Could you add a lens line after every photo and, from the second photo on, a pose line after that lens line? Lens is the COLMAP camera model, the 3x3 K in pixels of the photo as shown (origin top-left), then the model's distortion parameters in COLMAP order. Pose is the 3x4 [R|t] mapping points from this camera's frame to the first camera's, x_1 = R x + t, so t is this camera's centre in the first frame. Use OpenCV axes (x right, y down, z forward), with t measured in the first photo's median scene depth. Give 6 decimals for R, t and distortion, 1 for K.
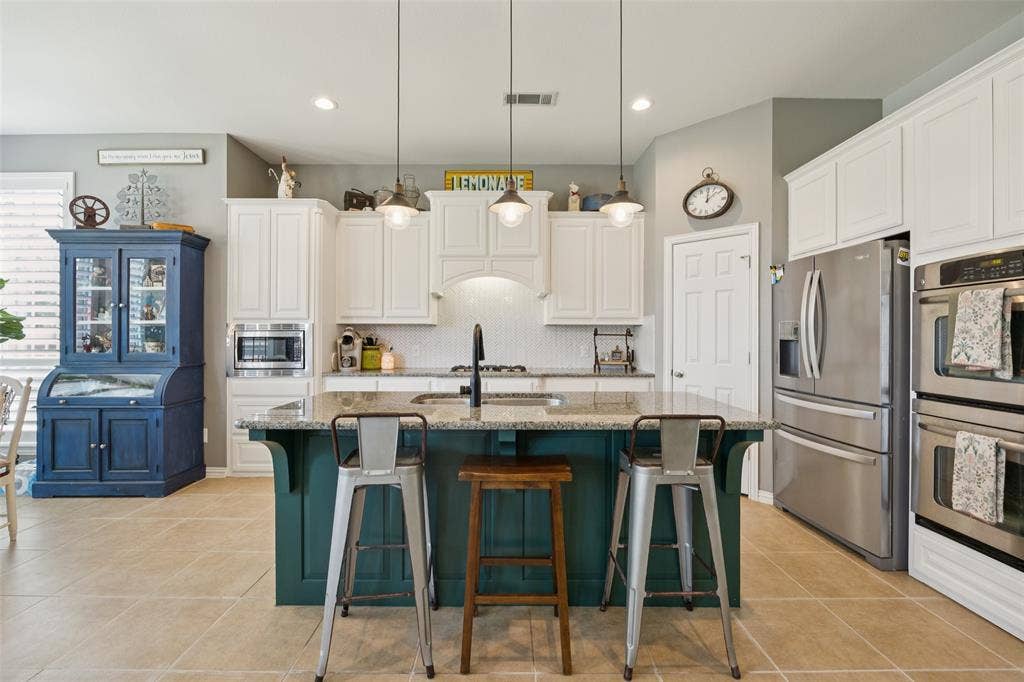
lens RADIAL K [[430.9, 0, 506.7], [0, 430.9, 336.6], [0, 0, 1]] dist [-0.009210, -0.000133]
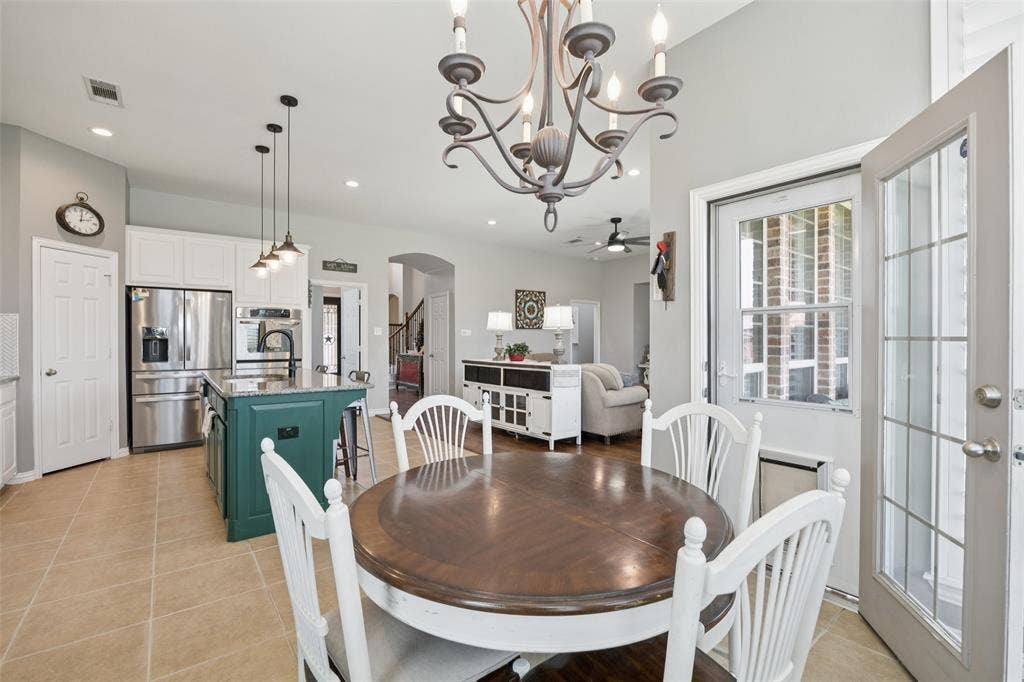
lens RADIAL K [[463.9, 0, 510.4], [0, 463.9, 340.0], [0, 0, 1]] dist [-0.003973, -0.001258]
pose [[-0.608738, -0.006176, 0.793347, -1.184473], [-0.005677, 0.999978, 0.003429, -0.001442], [-0.793351, -0.002416, -0.608759, 0.797238]]
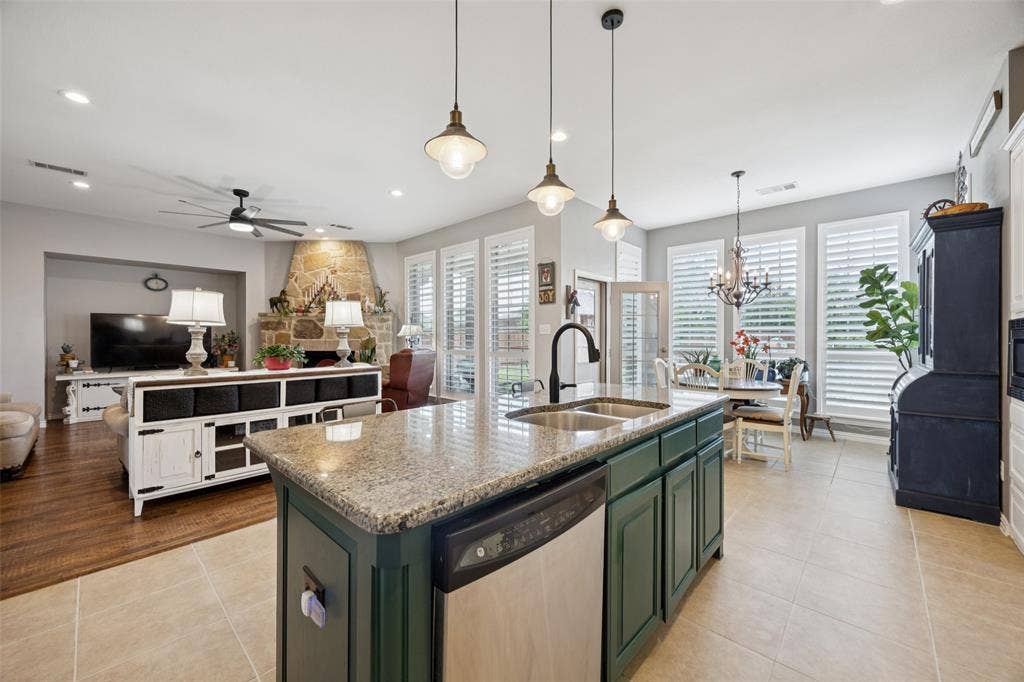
lens RADIAL K [[404.0, 0, 521.0], [0, 404.0, 339.8], [0, 0, 1]] dist [0.011907, -0.000192]
pose [[-0.677788, 0.000074, -0.735257, 0.399716], [-0.000087, 1.000000, 0.000182, 0.004638], [0.735257, 0.000187, -0.677788, 0.896634]]
